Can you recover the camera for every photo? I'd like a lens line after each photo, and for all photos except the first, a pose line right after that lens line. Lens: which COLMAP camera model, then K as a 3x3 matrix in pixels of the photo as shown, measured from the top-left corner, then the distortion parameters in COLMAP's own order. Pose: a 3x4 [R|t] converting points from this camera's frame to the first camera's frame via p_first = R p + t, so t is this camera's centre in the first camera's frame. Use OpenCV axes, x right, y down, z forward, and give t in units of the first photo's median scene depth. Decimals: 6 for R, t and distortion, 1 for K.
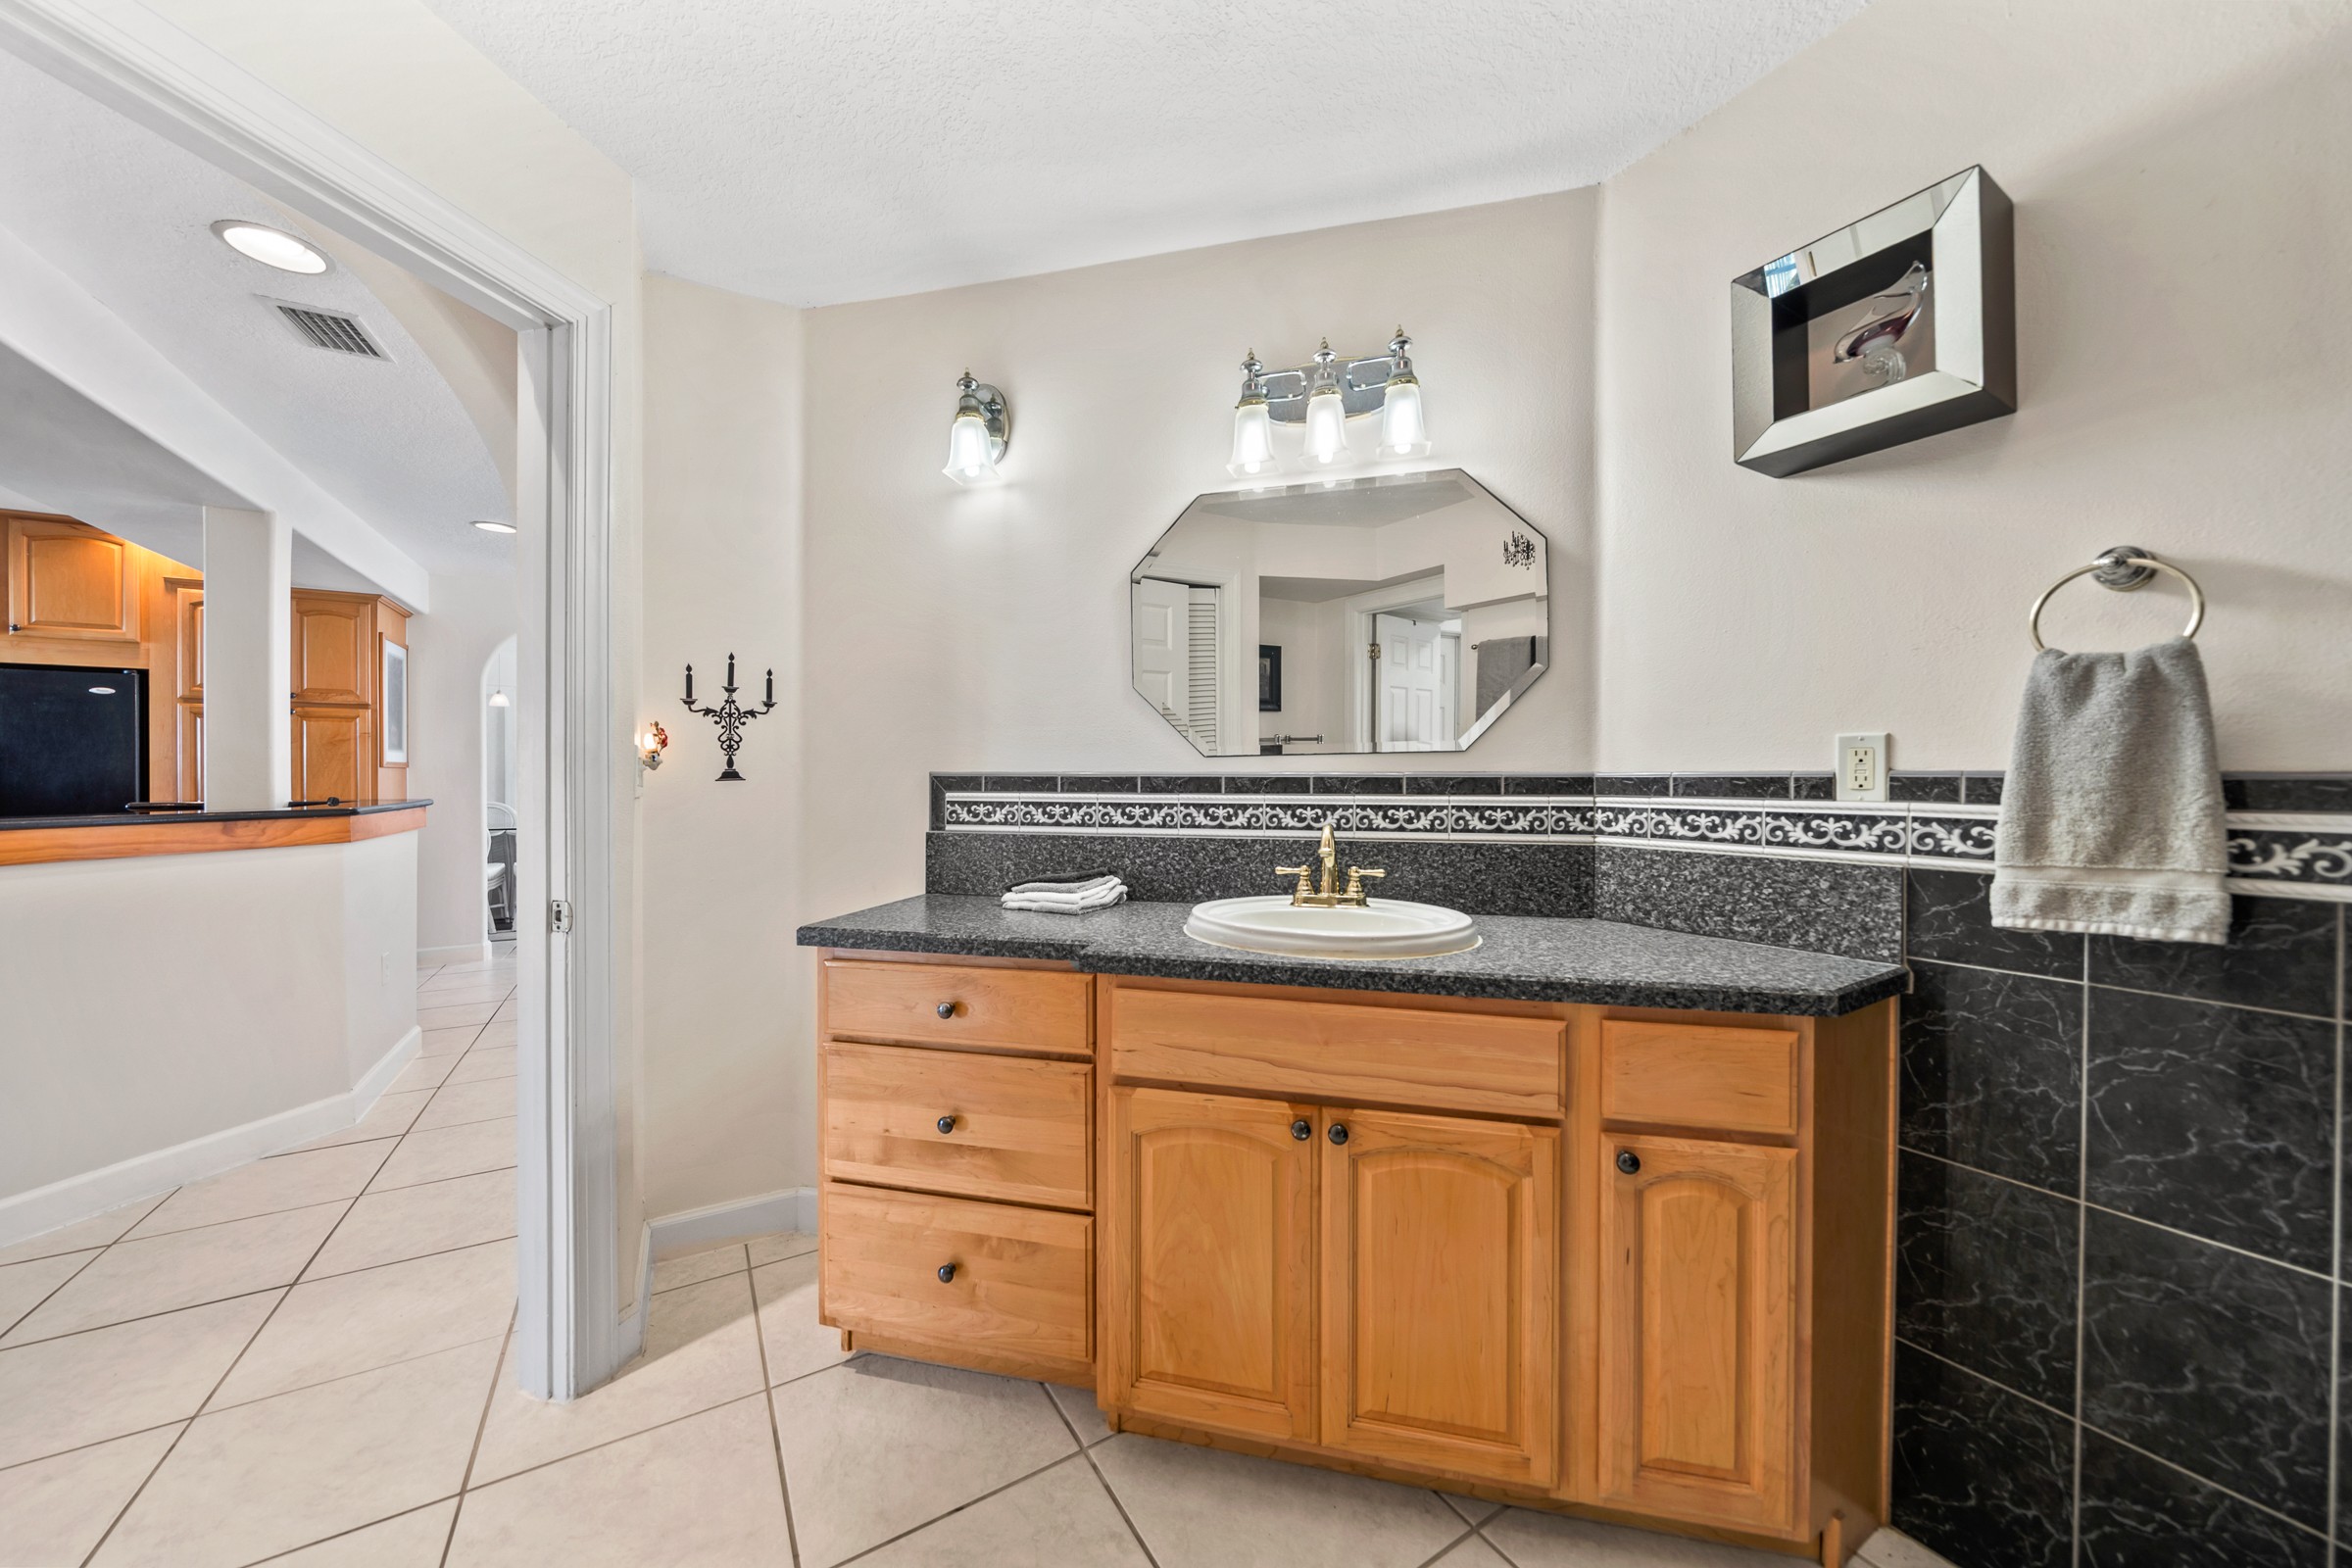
lens RADIAL K [[833.4, 0, 1167.4], [0, 833.4, 780.7], [0, 0, 1]] dist [-0.000183, 0.000010]
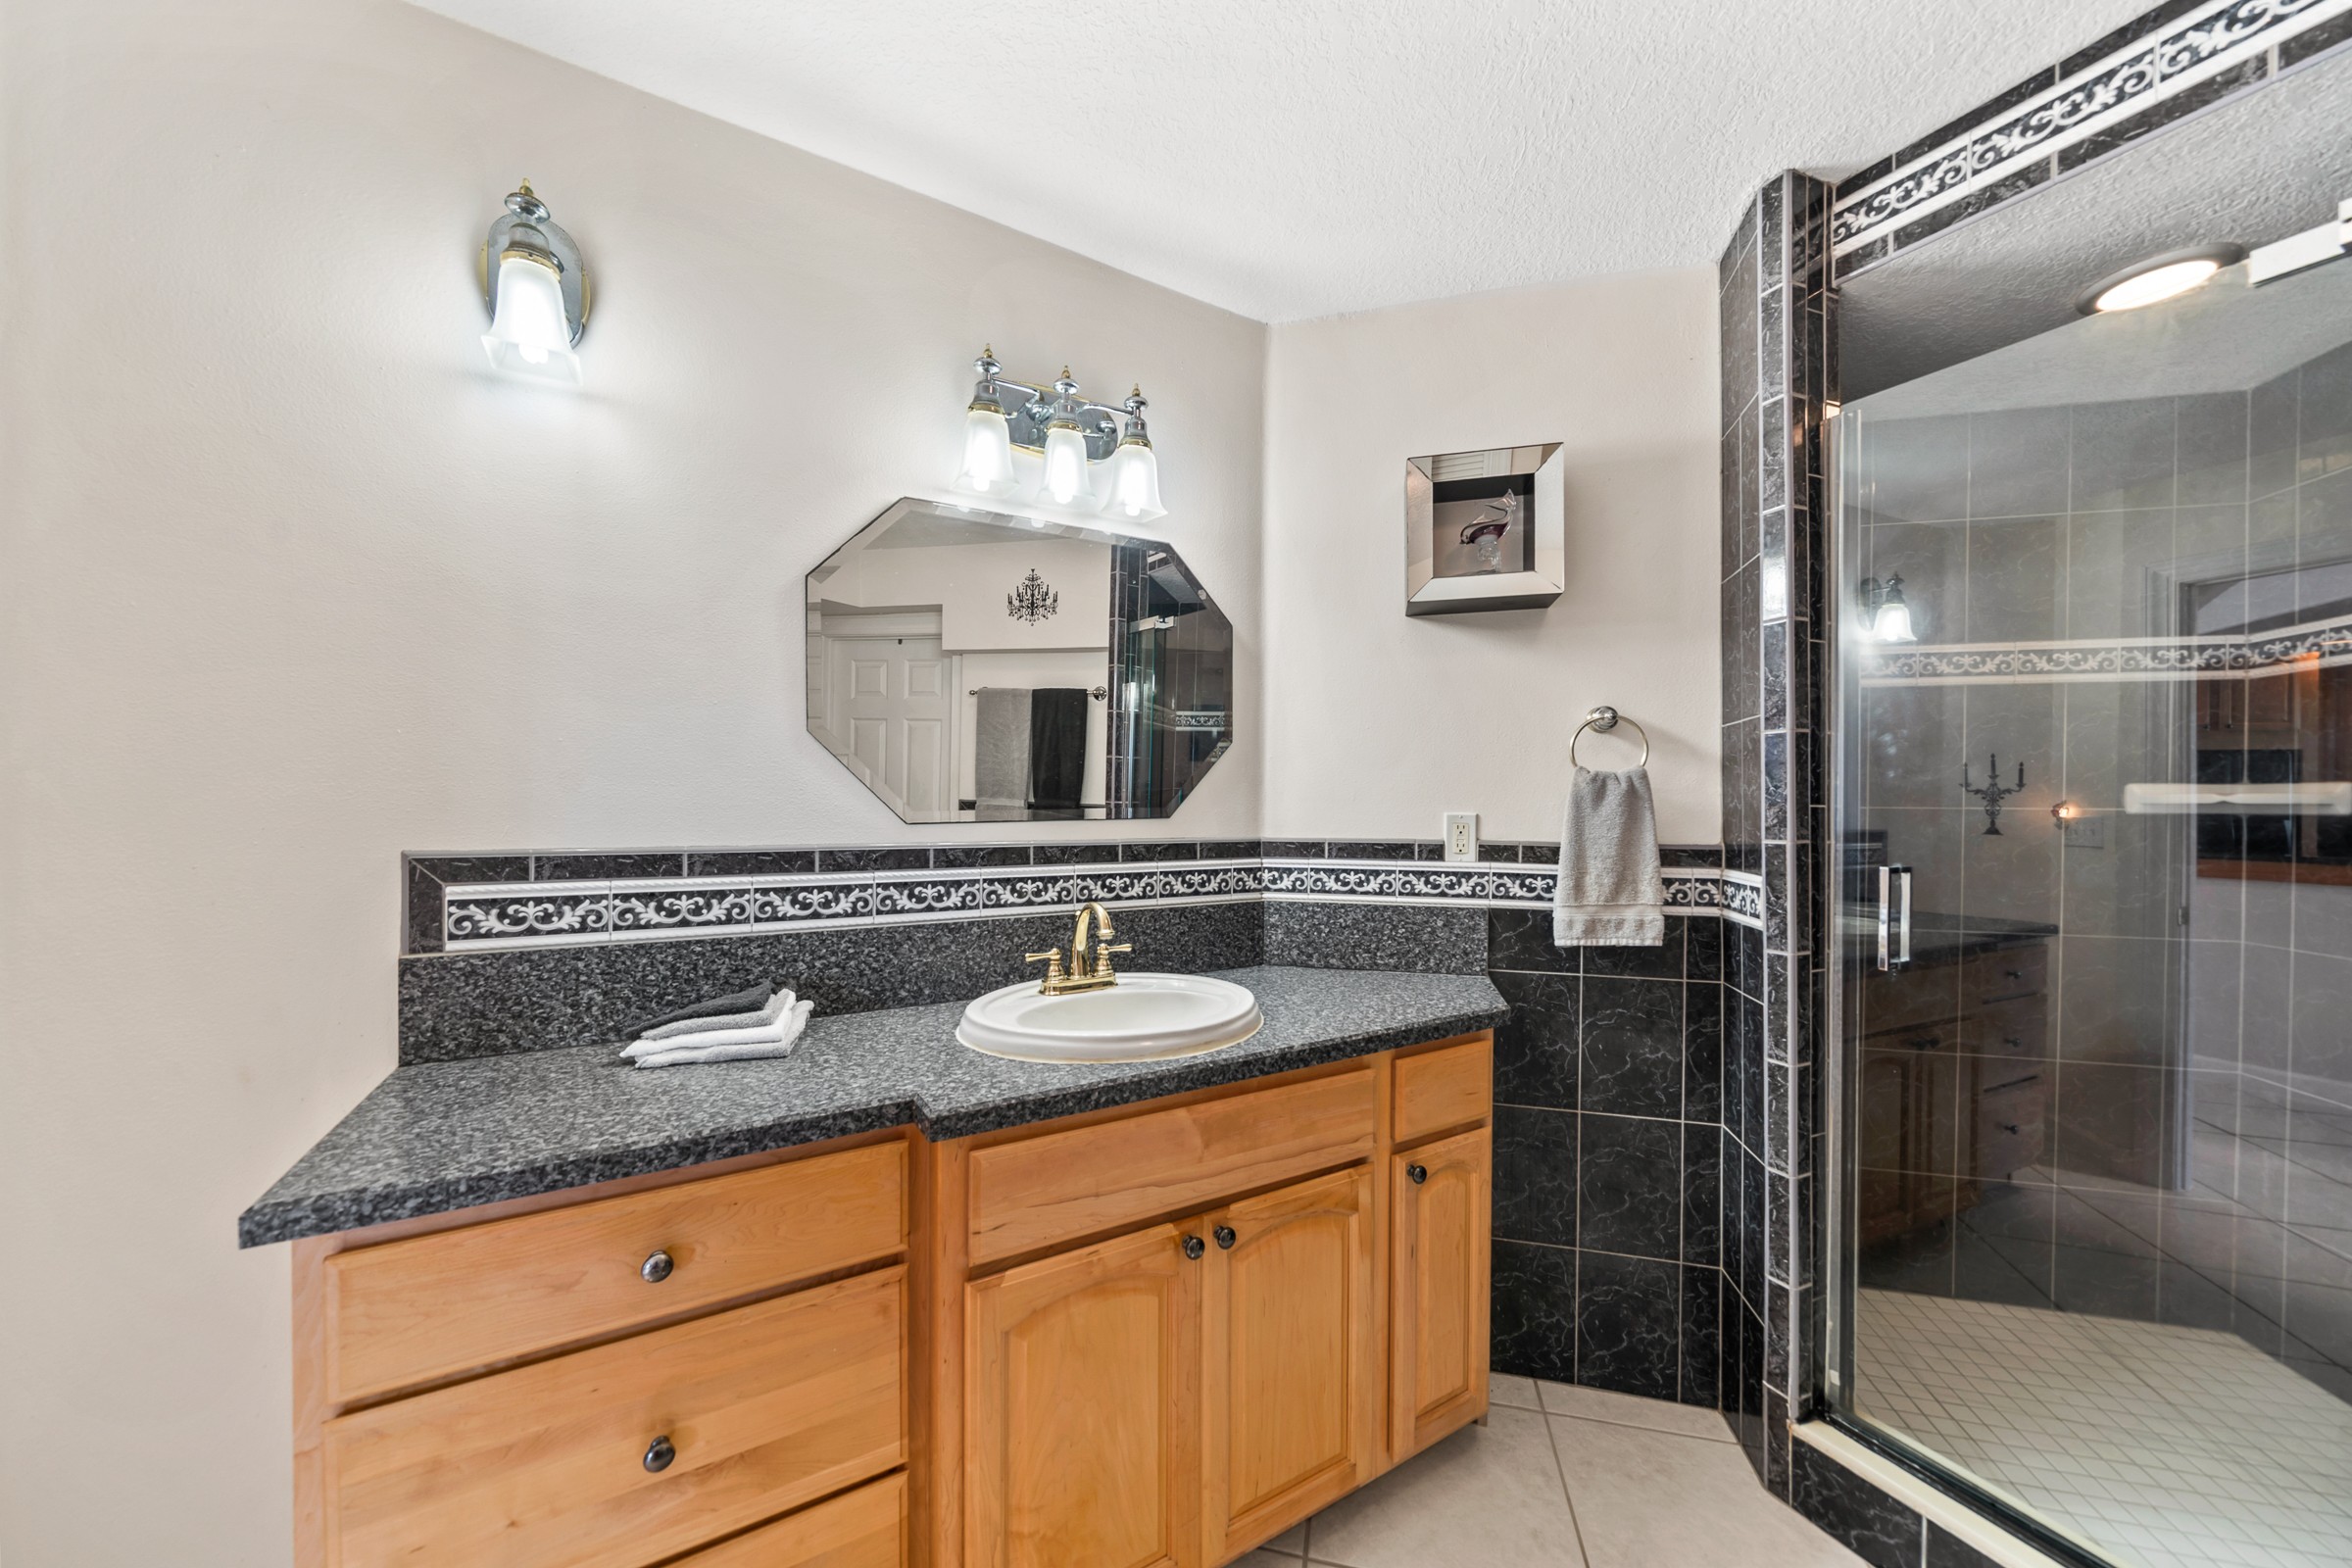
lens RADIAL K [[827.4, 0, 1174.6], [0, 827.4, 811.2], [0, 0, 1]] dist [-0.002494, -0.000011]
pose [[0.706025, -0.001304, 0.708186, -0.414709], [-0.002375, 0.999988, 0.004209, -0.055141], [-0.708183, -0.004653, 0.706014, 0.310145]]
